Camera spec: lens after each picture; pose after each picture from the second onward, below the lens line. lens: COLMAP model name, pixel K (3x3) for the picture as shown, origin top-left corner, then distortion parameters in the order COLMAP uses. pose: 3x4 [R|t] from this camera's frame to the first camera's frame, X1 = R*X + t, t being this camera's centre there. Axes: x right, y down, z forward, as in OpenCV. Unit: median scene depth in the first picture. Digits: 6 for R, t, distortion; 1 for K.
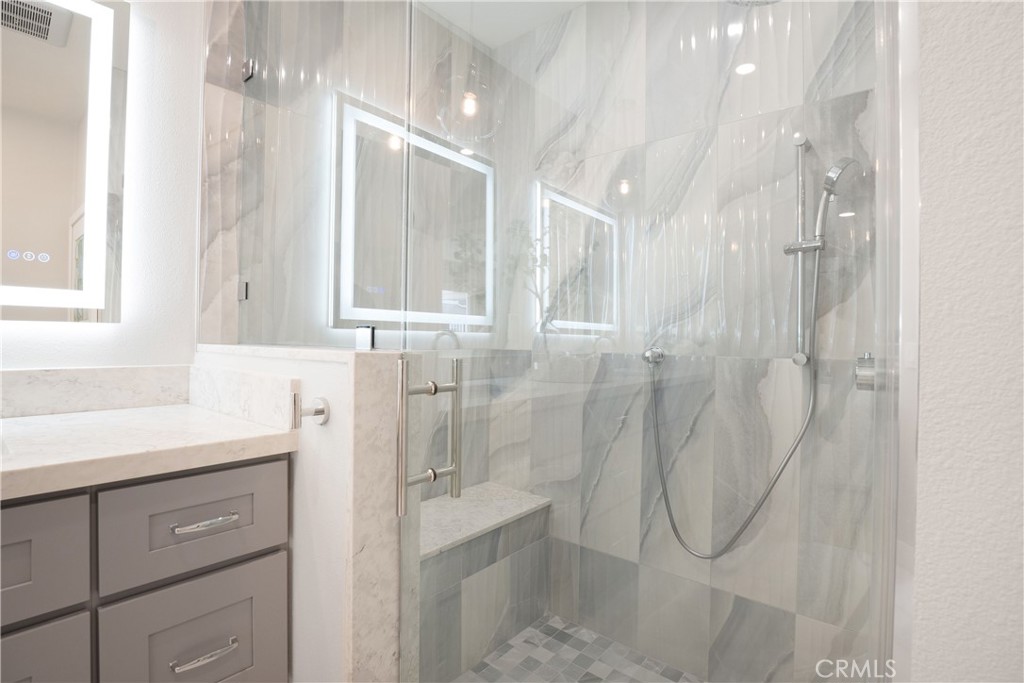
lens RADIAL K [[491.0, 0, 508.5], [0, 491.0, 334.5], [0, 0, 1]] dist [-0.044097, 0.006733]
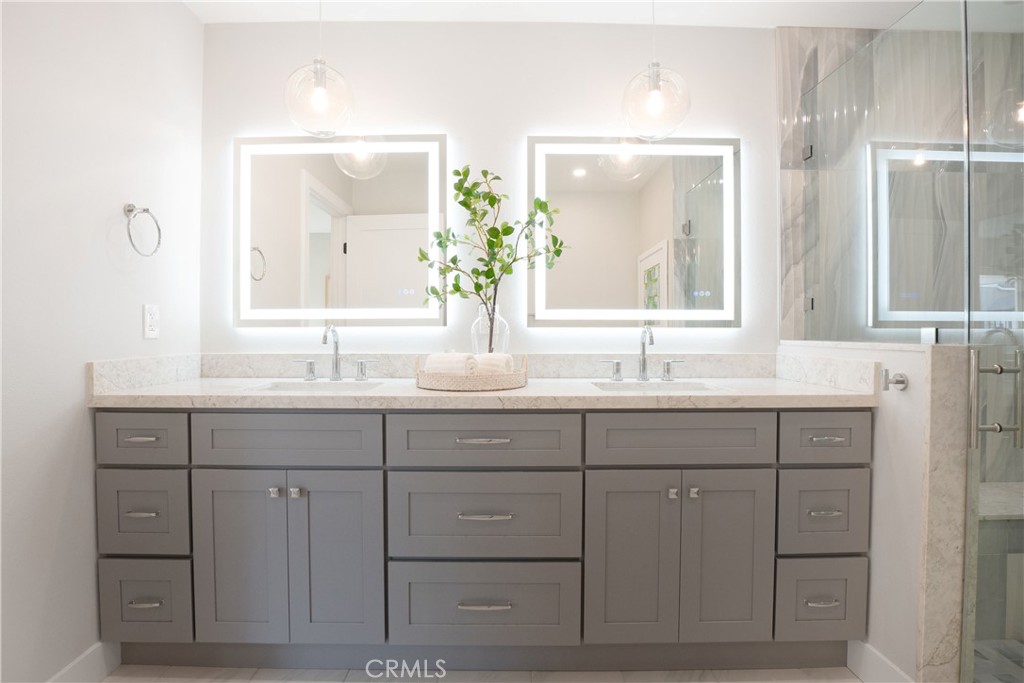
lens RADIAL K [[491.0, 0, 515.4], [0, 491.0, 341.1], [0, 0, 1]] dist [-0.044097, 0.006733]
pose [[0.649755, 0.000089, -0.760143, -0.010088], [0.013214, 0.999848, 0.011413, -0.005933], [0.760028, -0.017460, 0.649655, -0.634687]]
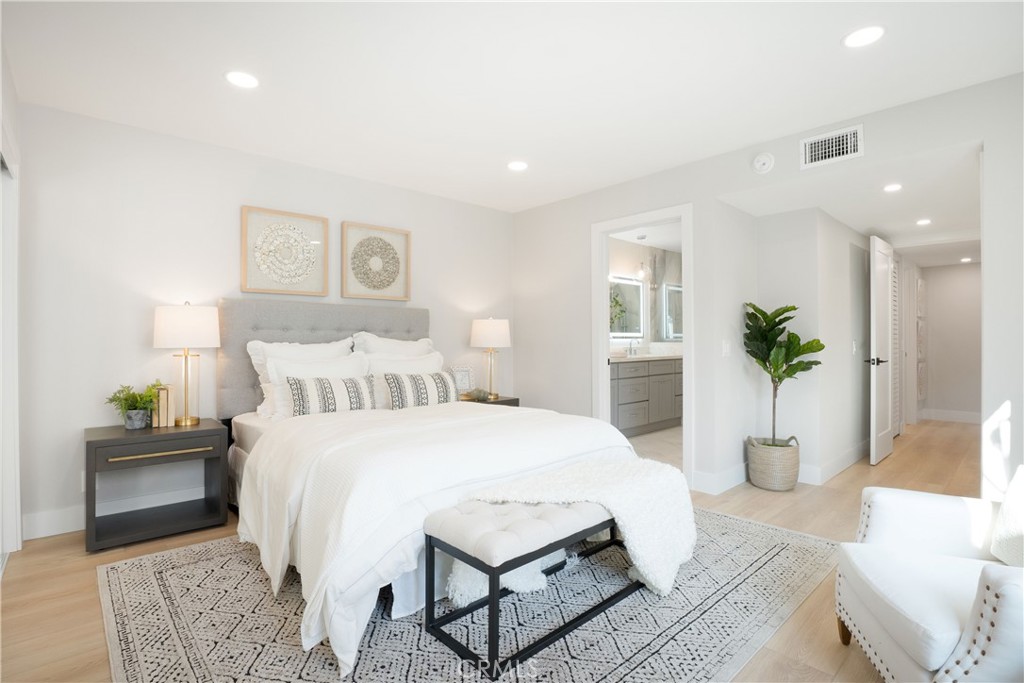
lens RADIAL K [[491.0, 0, 513.6], [0, 491.0, 338.5], [0, 0, 1]] dist [-0.044097, 0.006733]
pose [[0.991692, -0.016582, -0.127559, -1.347448], [0.016948, 0.999855, 0.001786, -0.053314], [0.127510, -0.003933, 0.991829, -4.097075]]
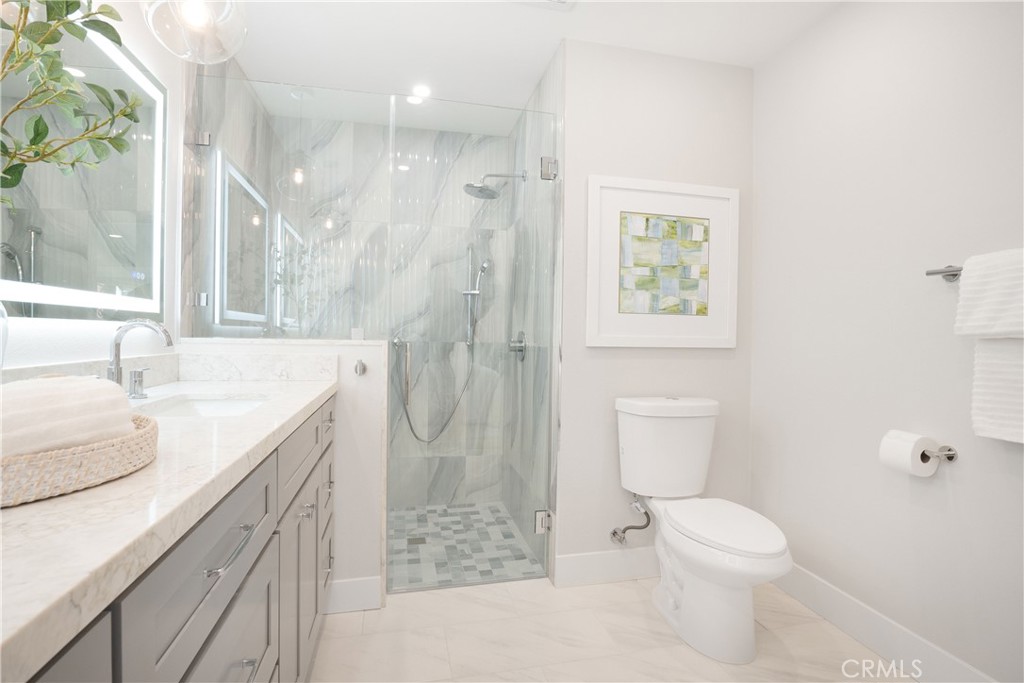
lens RADIAL K [[491.0, 0, 511.3], [0, 491.0, 335.9], [0, 0, 1]] dist [-0.044097, 0.006733]
pose [[0.602772, -0.005141, 0.797897, -1.113968], [-0.014326, 0.999748, 0.017264, -0.021063], [-0.797785, -0.021837, 0.602546, -0.549110]]
